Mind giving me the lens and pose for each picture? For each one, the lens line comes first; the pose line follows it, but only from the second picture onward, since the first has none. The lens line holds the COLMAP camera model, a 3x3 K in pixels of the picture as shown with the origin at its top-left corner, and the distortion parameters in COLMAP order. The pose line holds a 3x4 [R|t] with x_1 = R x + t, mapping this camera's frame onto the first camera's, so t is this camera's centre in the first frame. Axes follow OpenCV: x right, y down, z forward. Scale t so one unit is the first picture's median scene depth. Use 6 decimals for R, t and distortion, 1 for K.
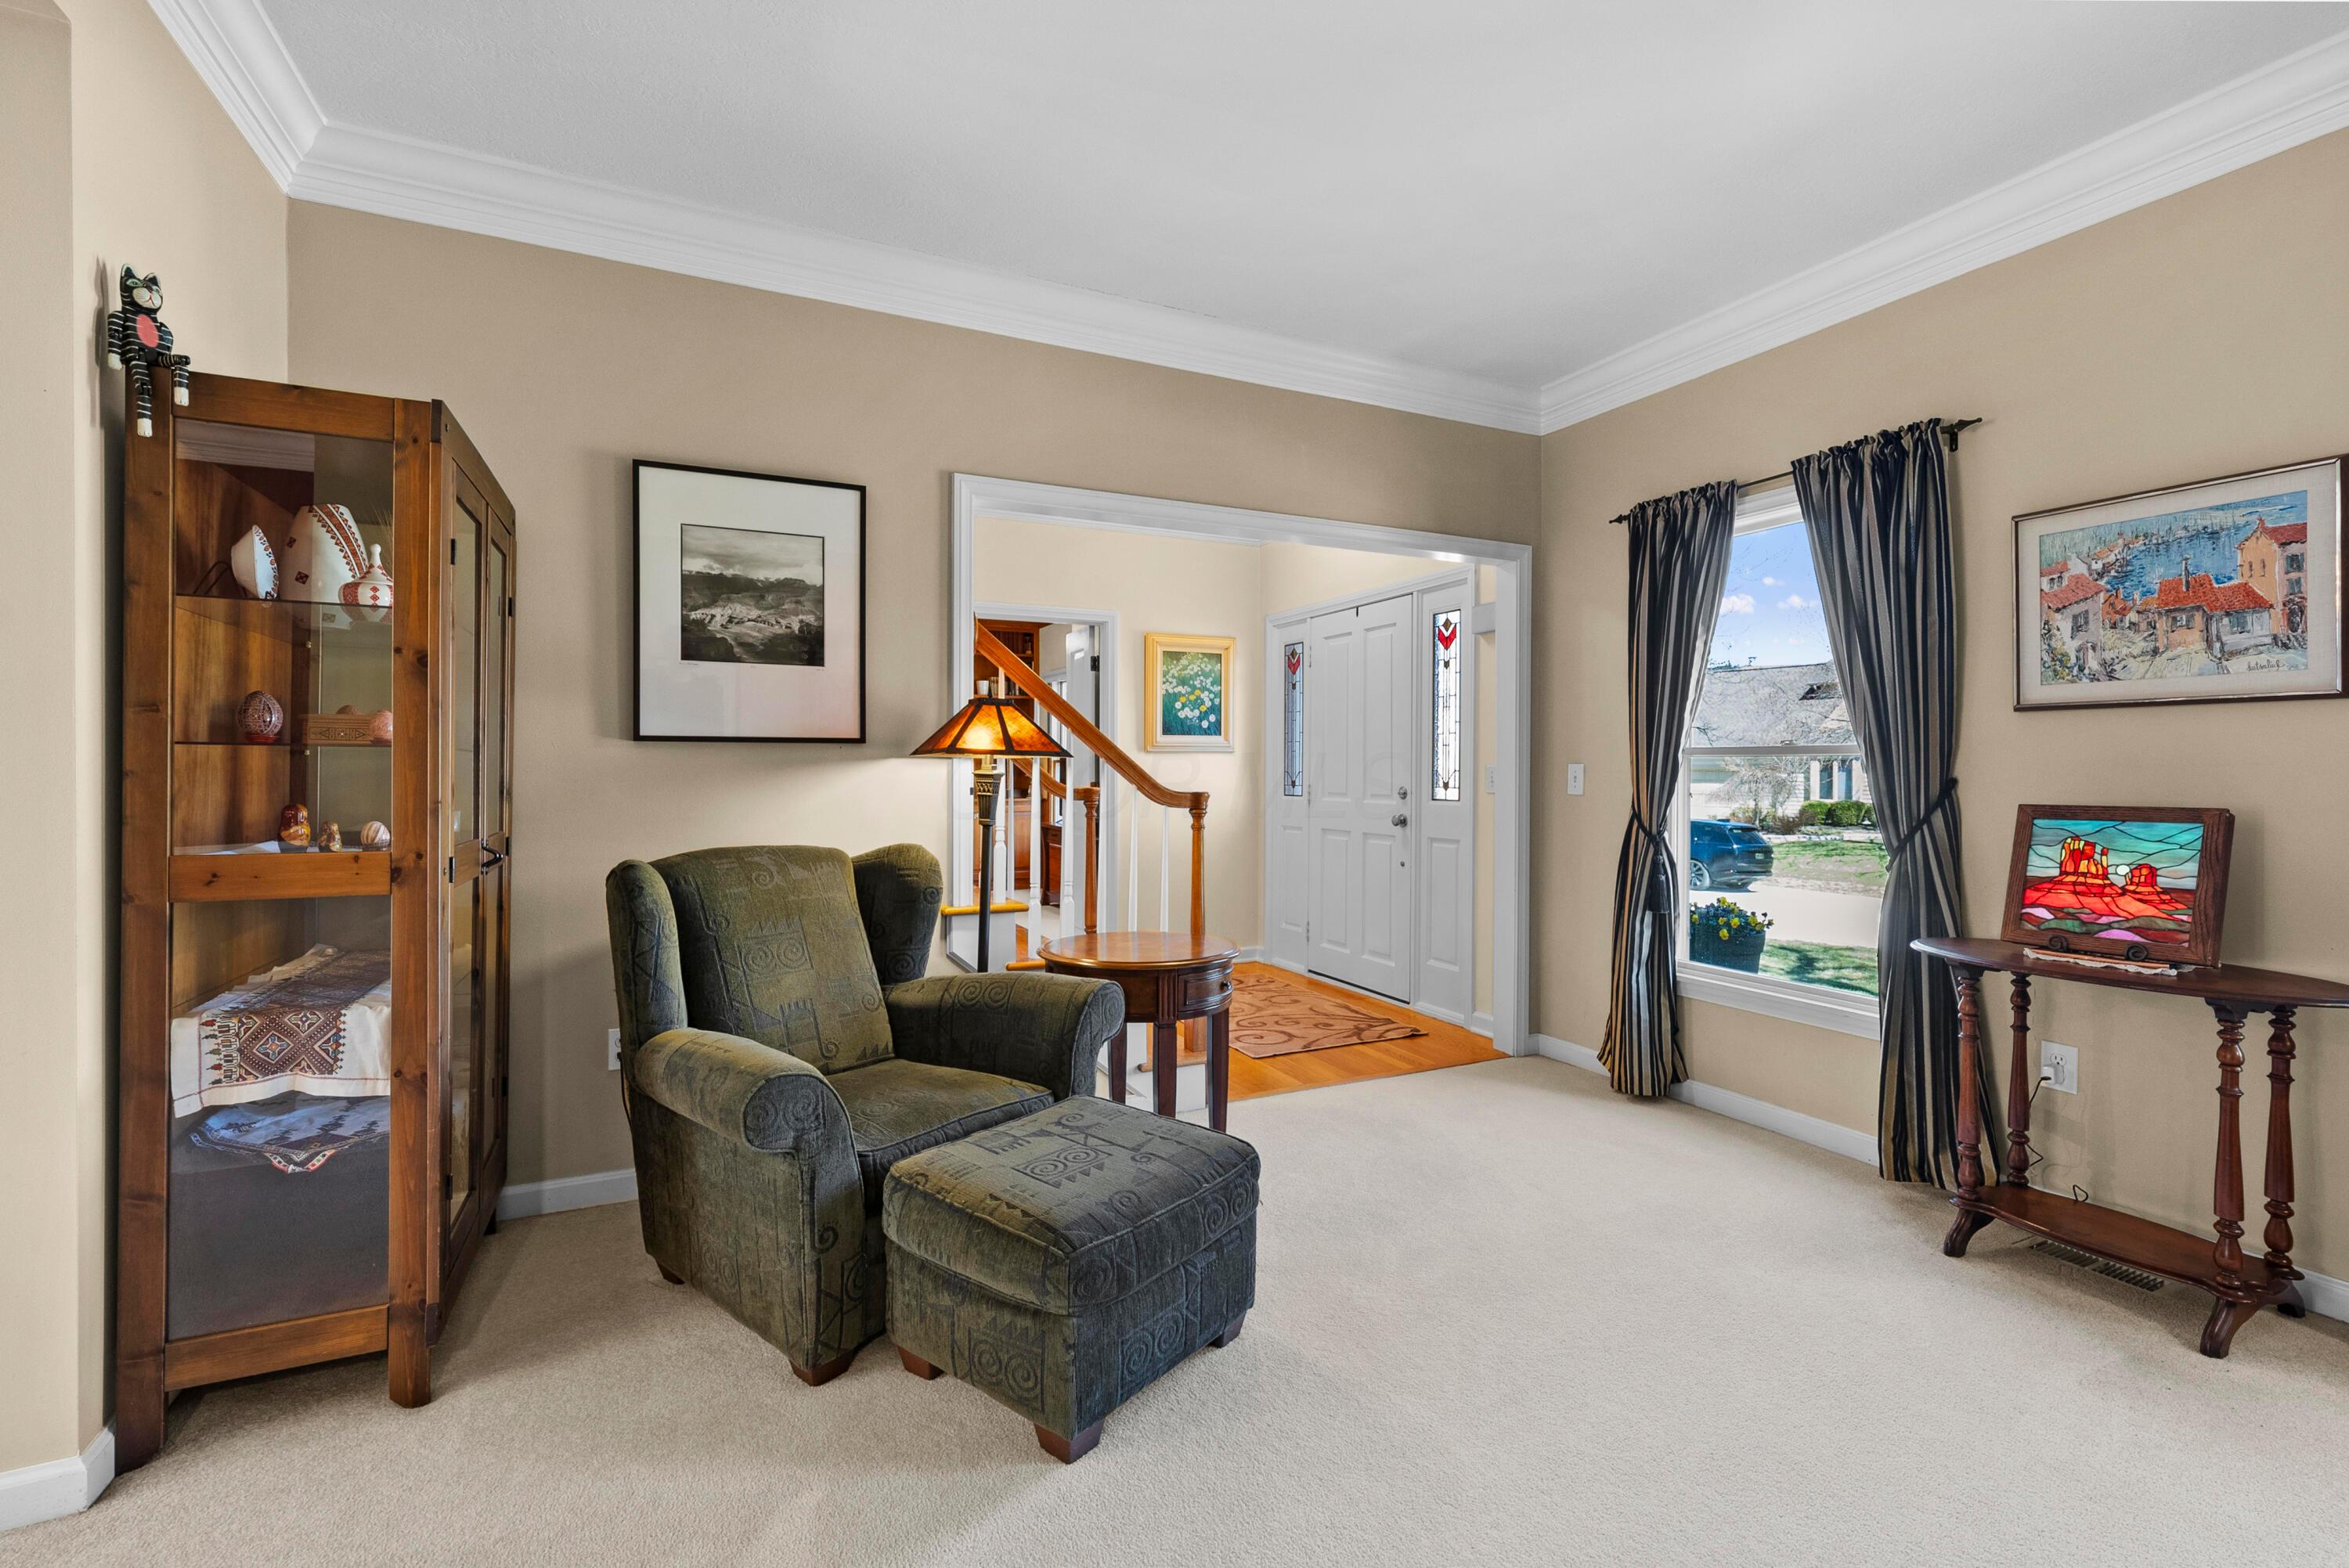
lens RADIAL K [[1061.1, 0, 1177.3], [0, 1061.1, 786.6], [0, 0, 1]] dist [0.015686, -0.000499]
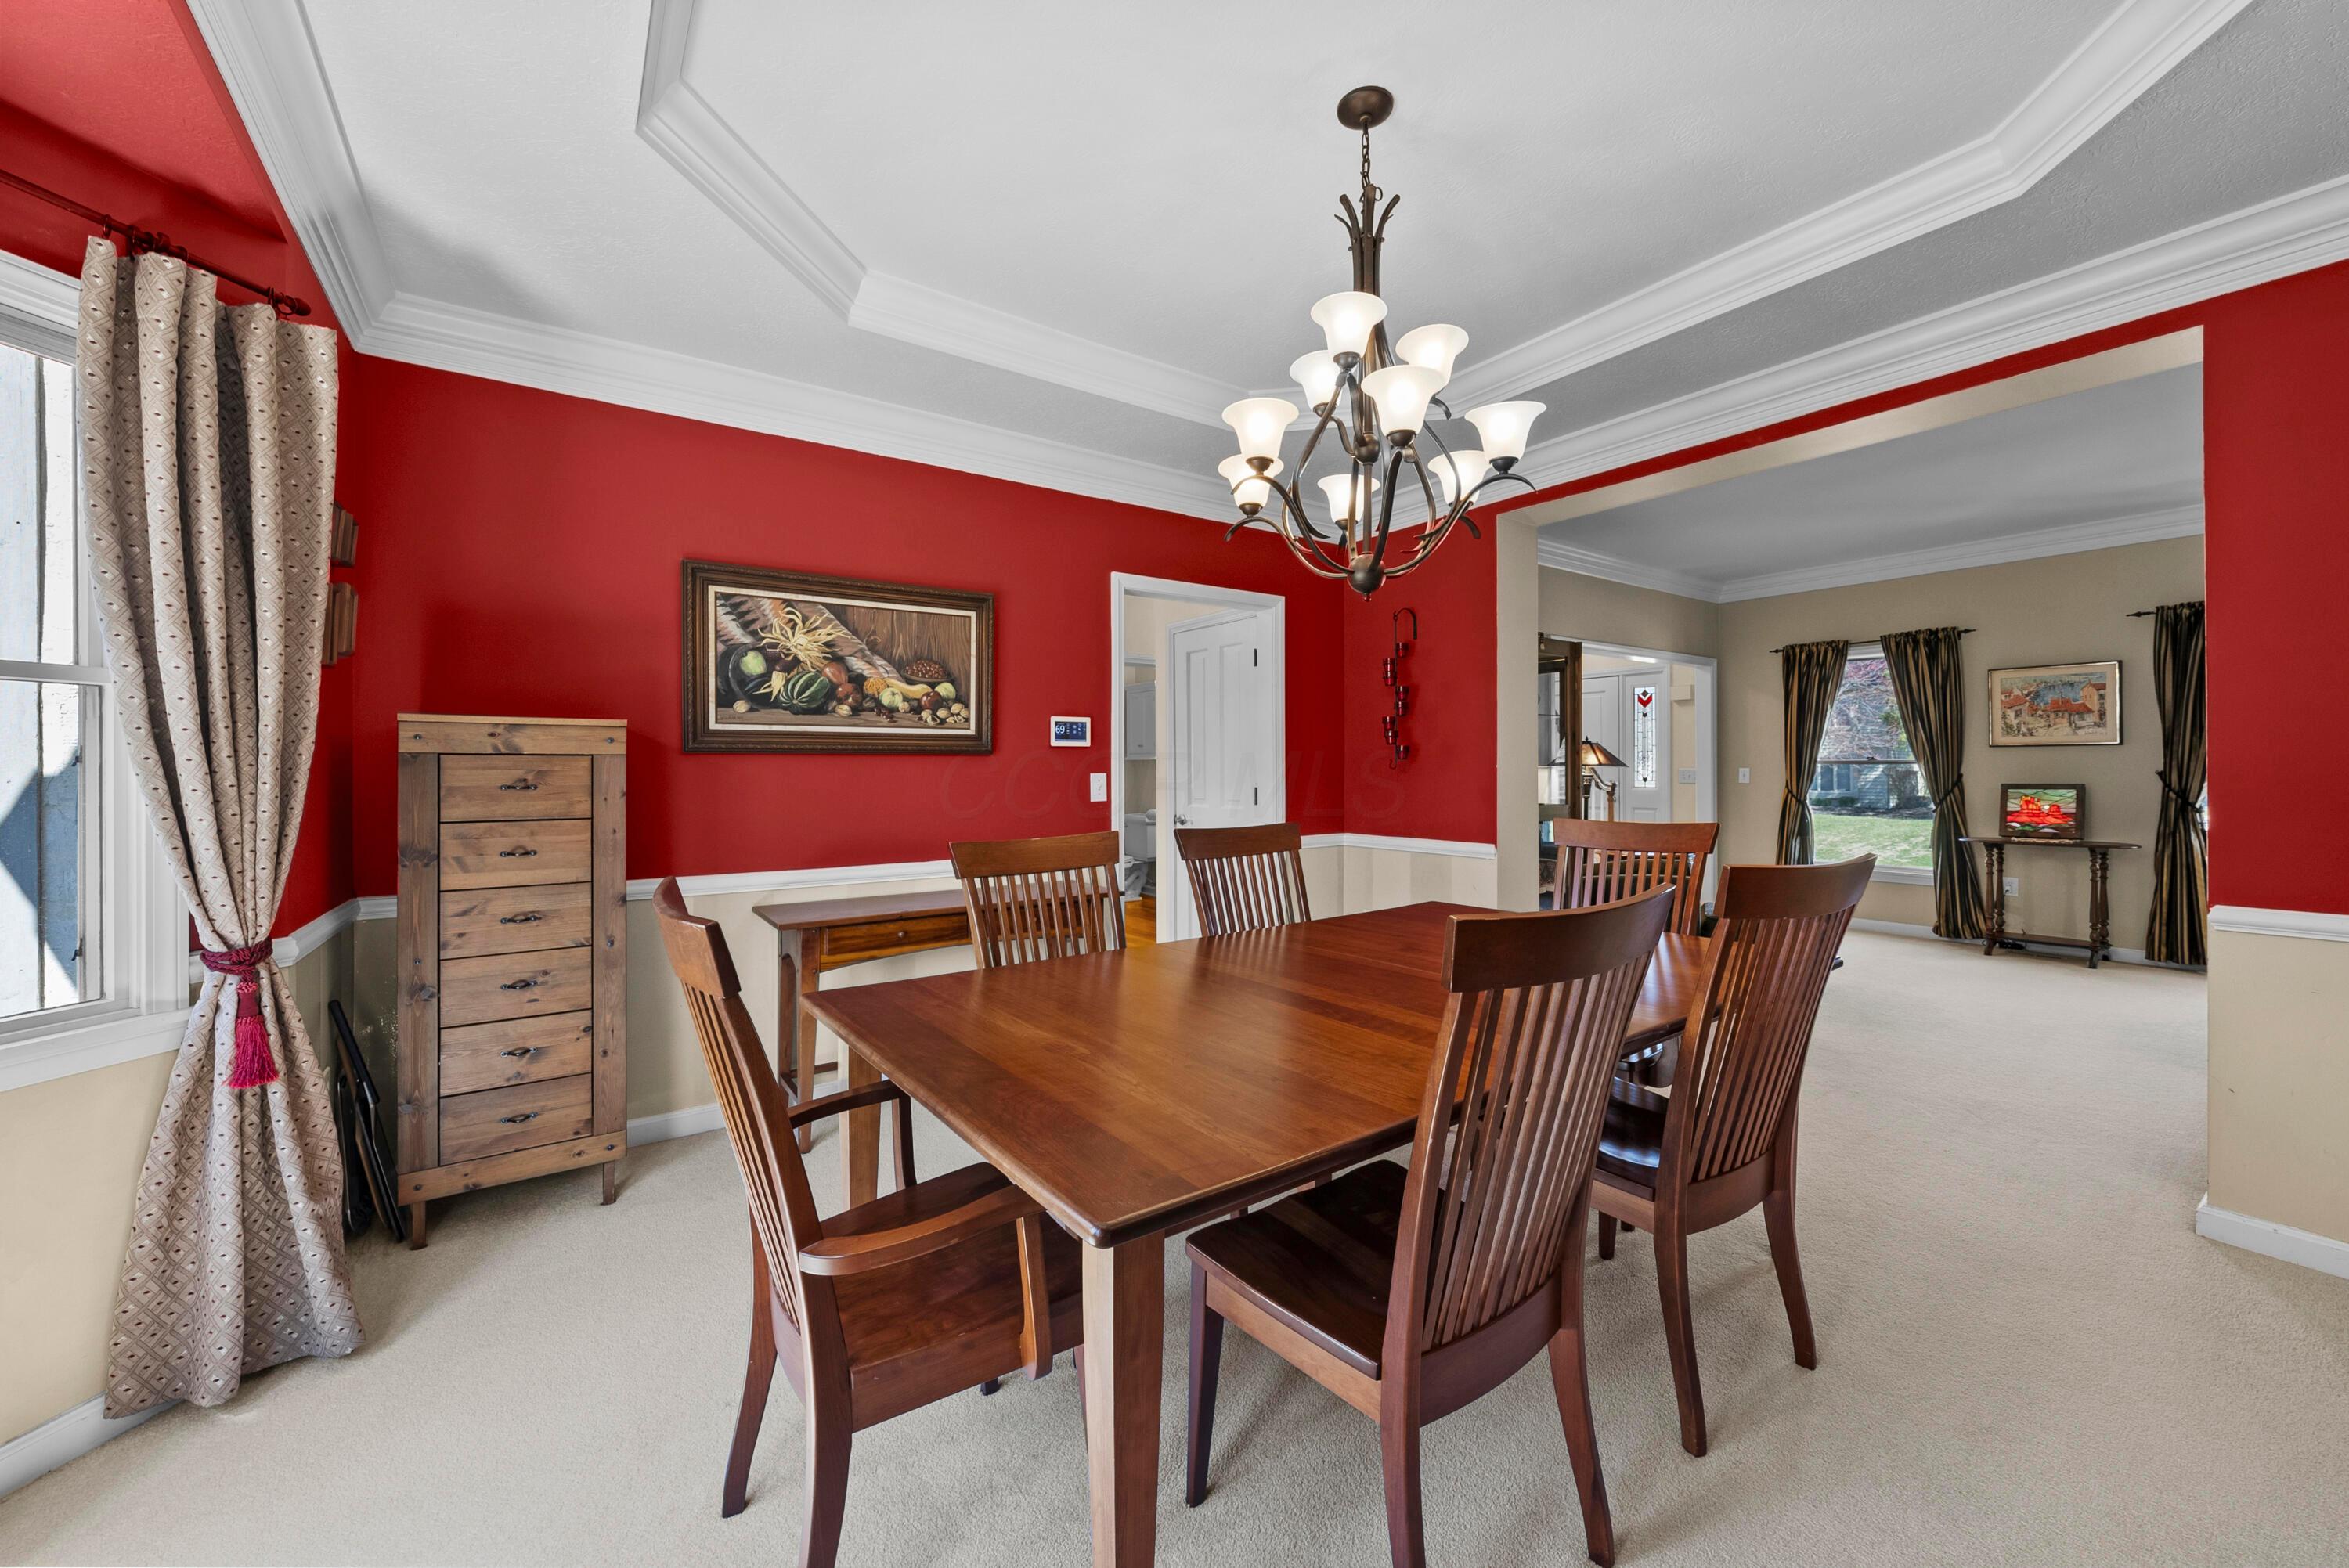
lens RADIAL K [[901.7, 0, 1179.9], [0, 901.7, 781.9], [0, 0, 1]] dist [-0.006689, 0.001720]
pose [[0.987259, -0.007694, 0.158934, -1.476497], [0.008254, 0.999962, -0.002866, 0.002038], [-0.158906, 0.004142, 0.987285, -0.802208]]
